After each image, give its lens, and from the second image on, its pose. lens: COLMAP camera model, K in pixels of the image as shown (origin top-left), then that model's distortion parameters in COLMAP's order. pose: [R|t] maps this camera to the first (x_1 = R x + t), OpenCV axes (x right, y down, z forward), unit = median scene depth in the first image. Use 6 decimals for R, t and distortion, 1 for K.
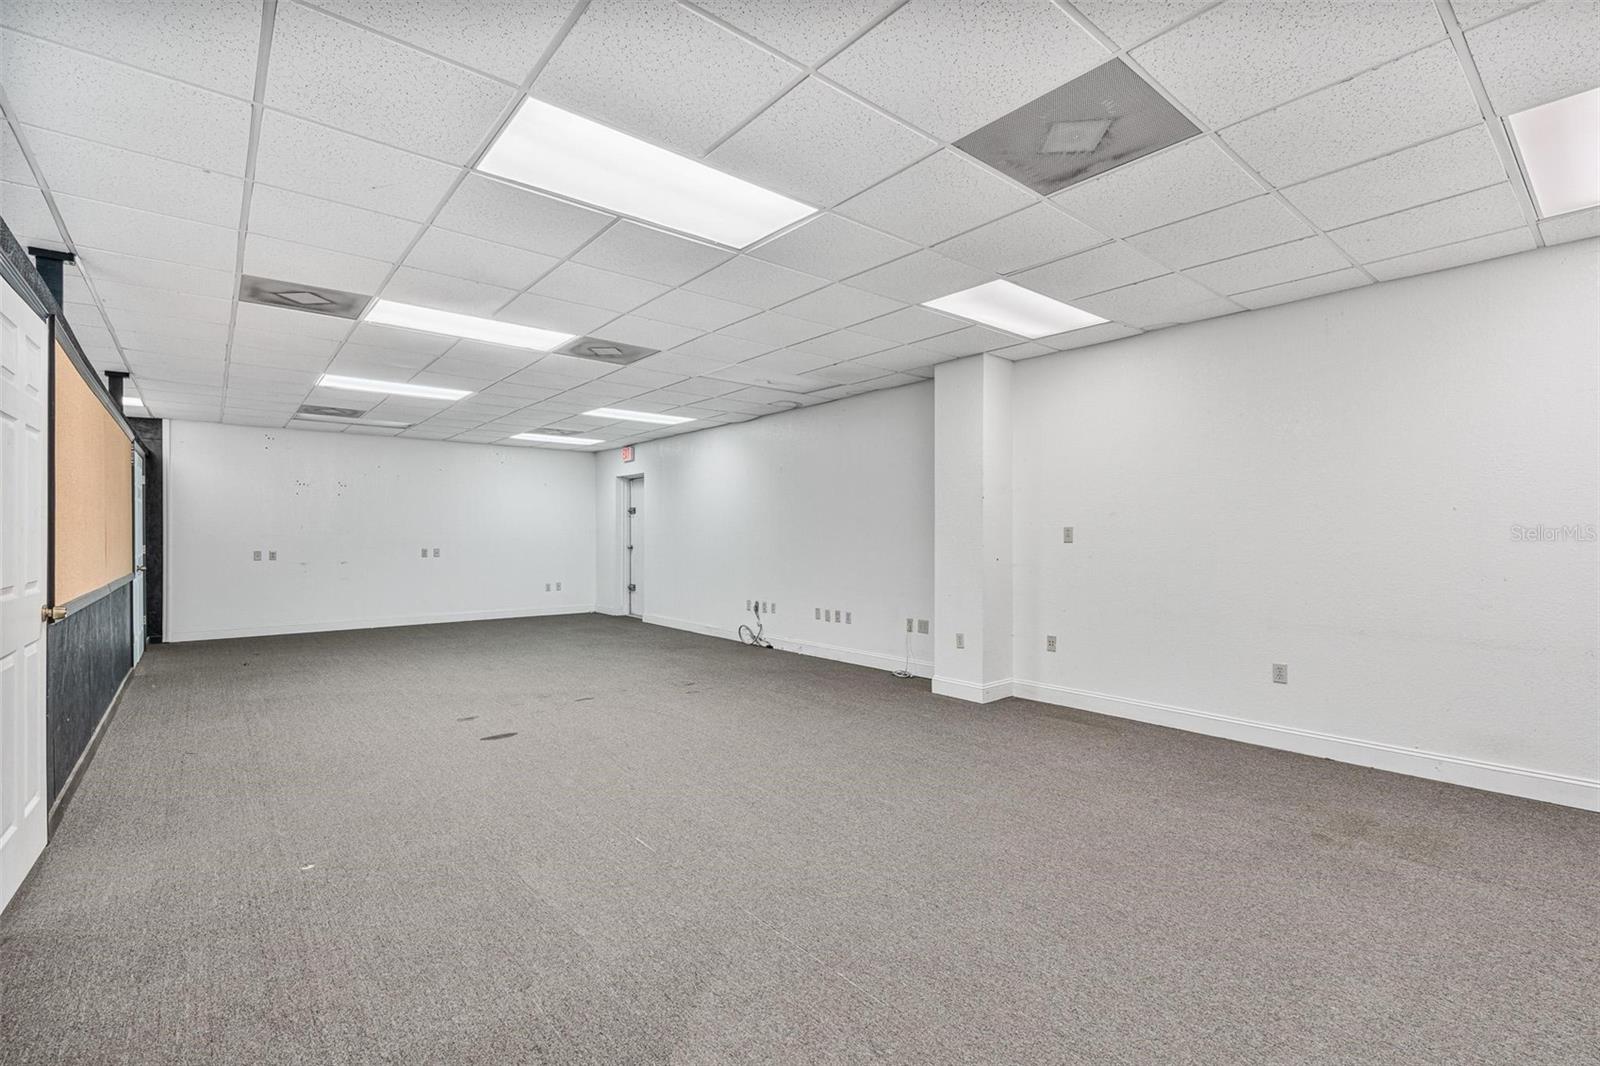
lens RADIAL K [[728.1, 0, 815.2], [0, 728.1, 536.3], [0, 0, 1]] dist [-0.005070, 0.002004]
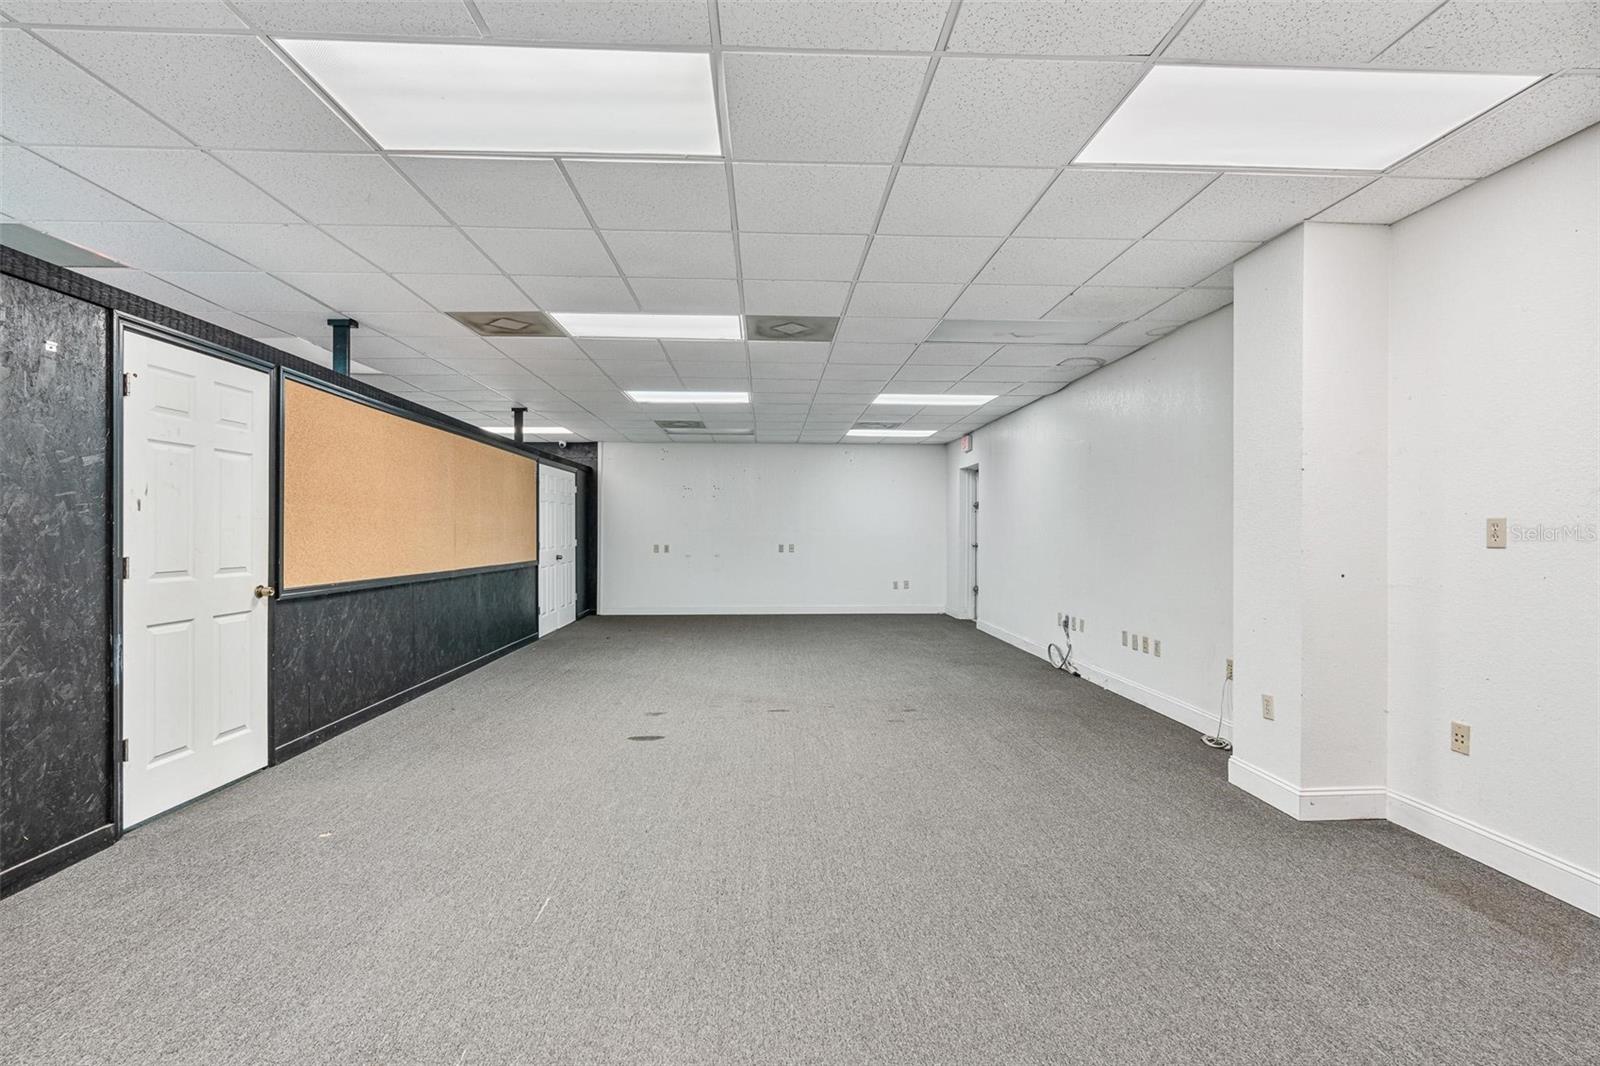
lens RADIAL K [[728.1, 0, 795.4], [0, 728.1, 532.1], [0, 0, 1]] dist [-0.005070, 0.002004]
pose [[0.787315, 0.001116, -0.616550, 0.199591], [-0.001802, 0.999998, -0.000492, -0.001136], [0.616548, 0.001499, 0.787316, 0.212858]]
